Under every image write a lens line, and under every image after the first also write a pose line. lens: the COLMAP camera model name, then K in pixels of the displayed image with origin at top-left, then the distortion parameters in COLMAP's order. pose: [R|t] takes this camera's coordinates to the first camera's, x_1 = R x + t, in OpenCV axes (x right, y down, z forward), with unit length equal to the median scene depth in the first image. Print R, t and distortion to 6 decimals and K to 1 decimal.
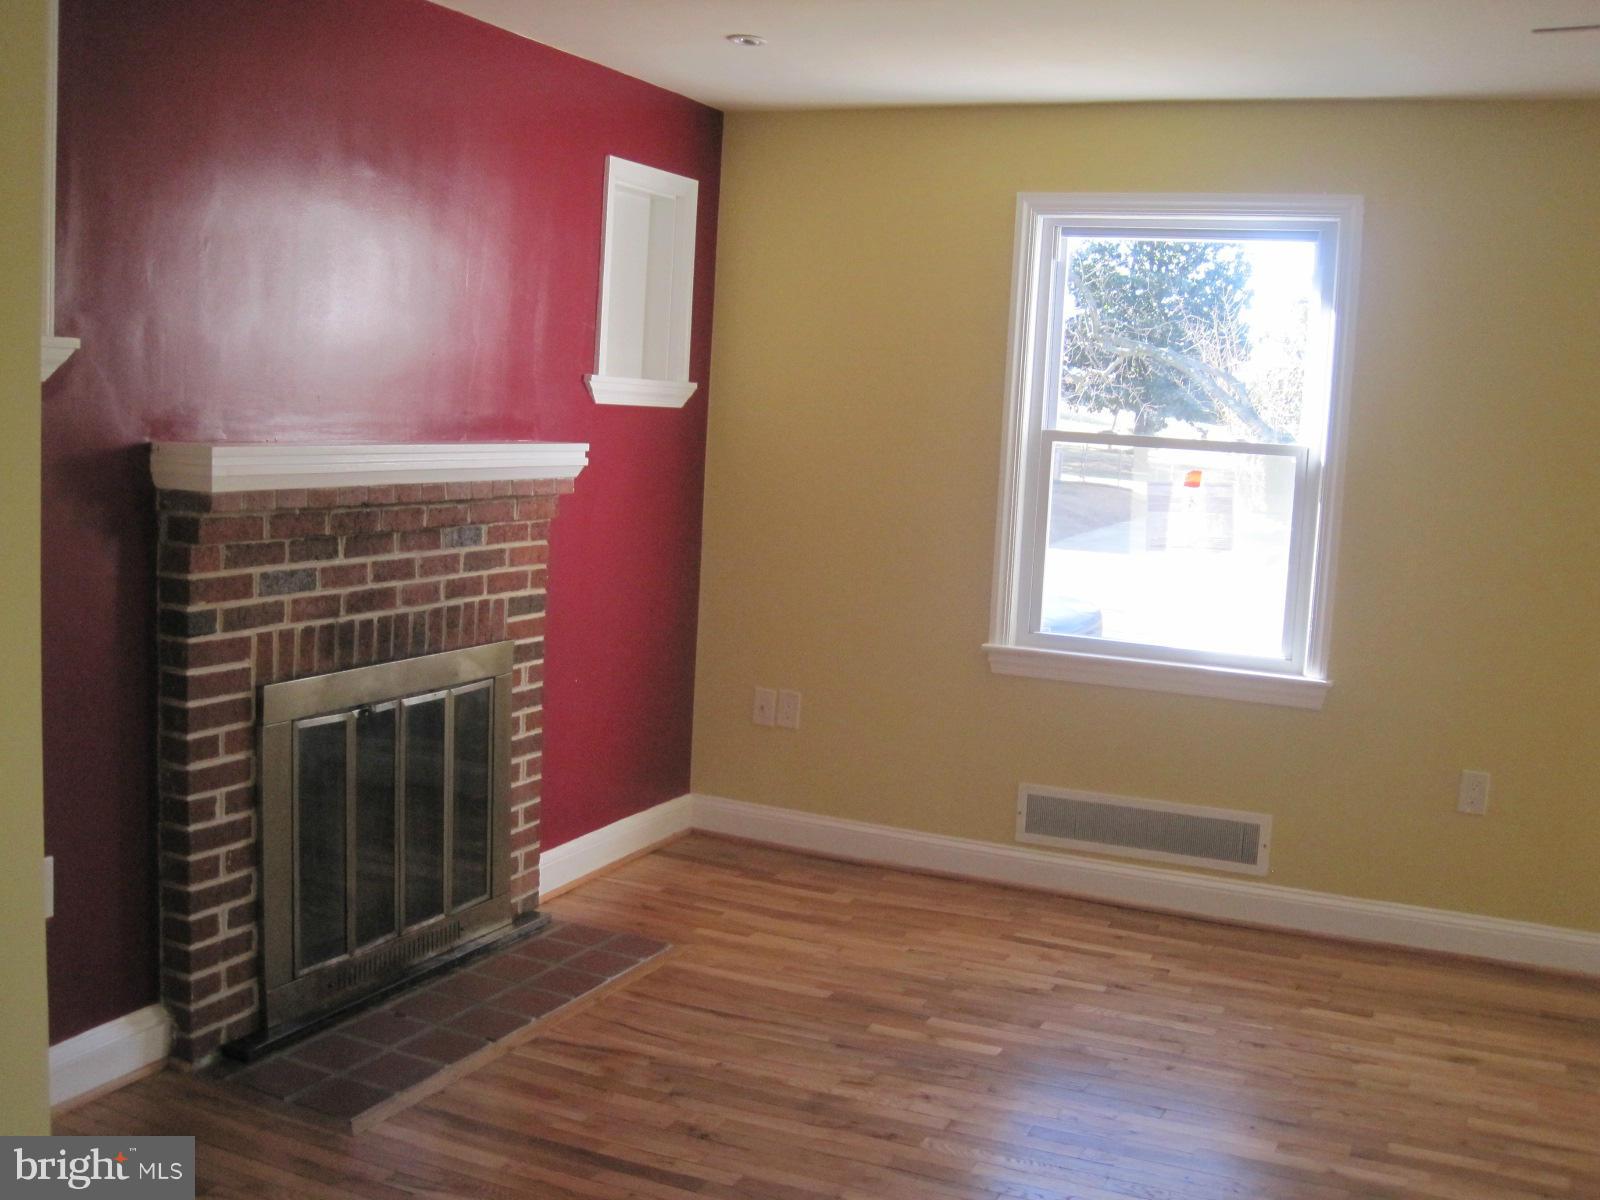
lens RADIAL K [[1672.9, 0, 799.5], [0, 1672.9, 590.9], [0, 0, 1]] dist [-0.128771, 0.000000]
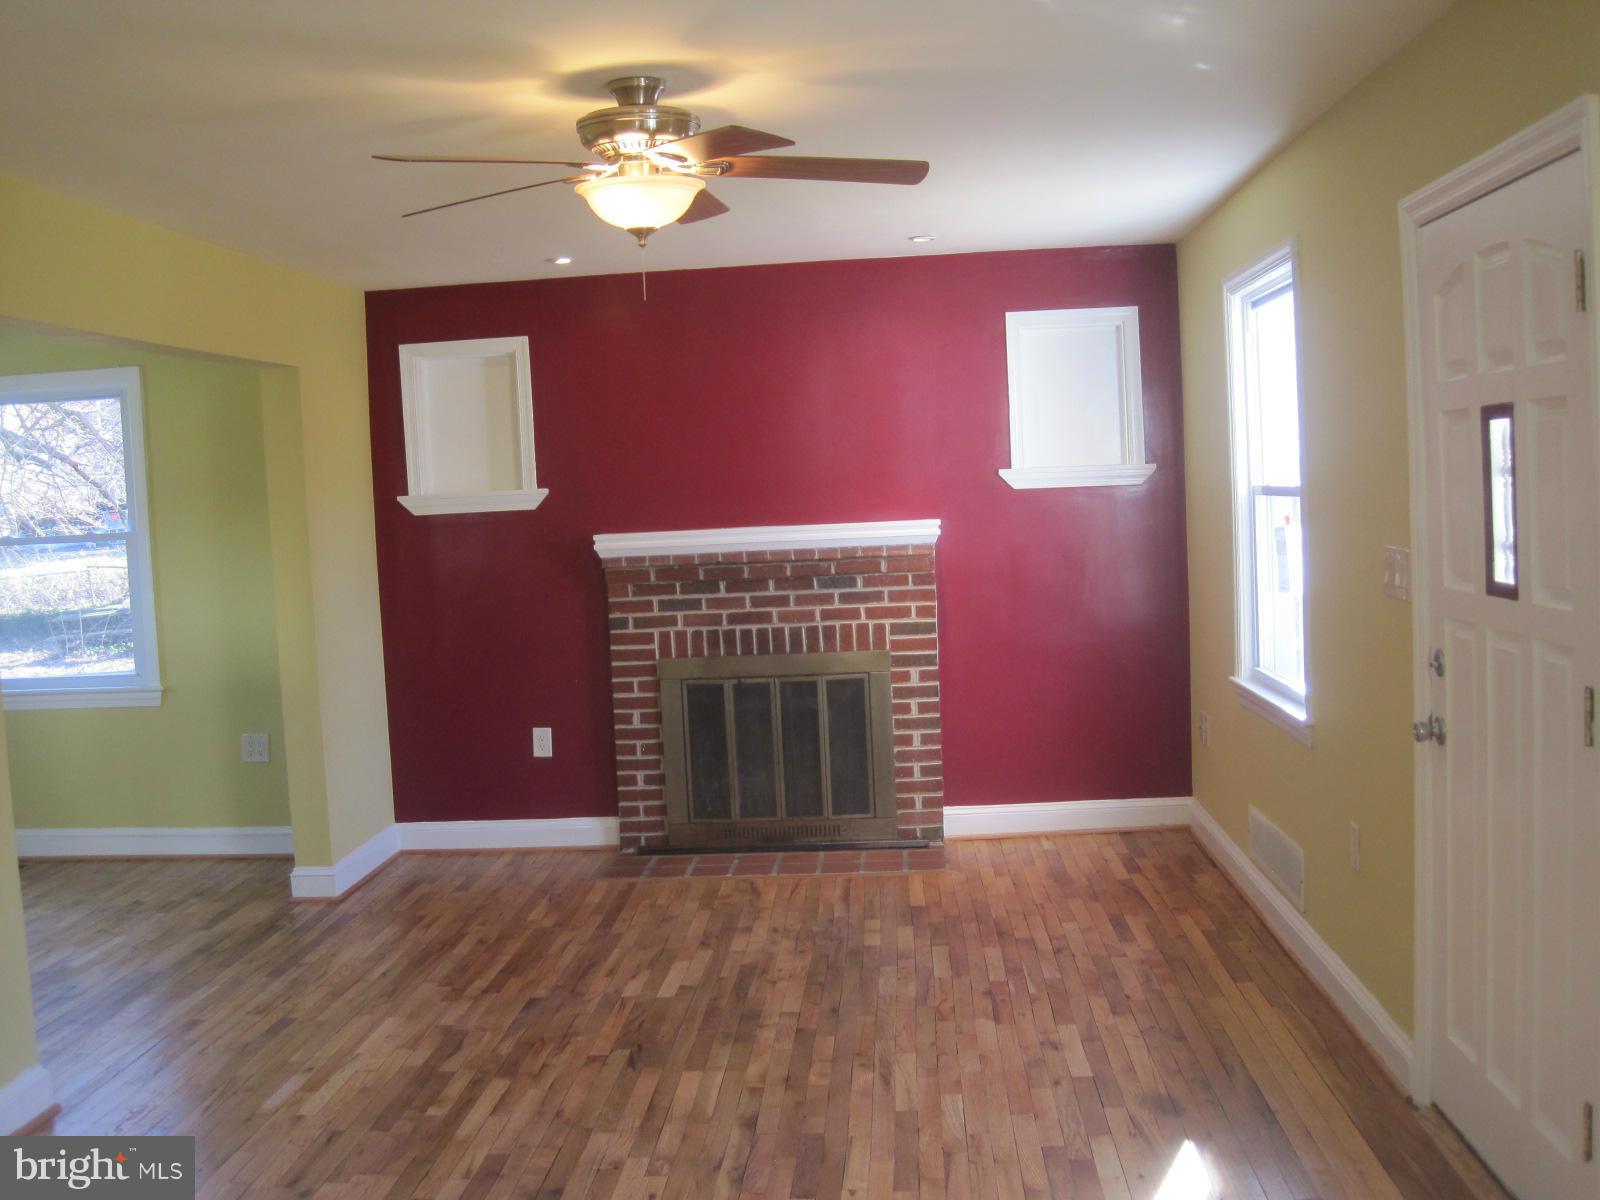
lens RADIAL K [[1672.9, 0, 798.1], [0, 1672.9, 607.6], [0, 0, 1]] dist [-0.128771, 0.000000]
pose [[0.335680, -0.000771, -0.941976, 1.452136], [-0.041976, 0.998994, -0.015777, 0.020853], [0.941040, 0.044837, 0.335310, 0.470484]]
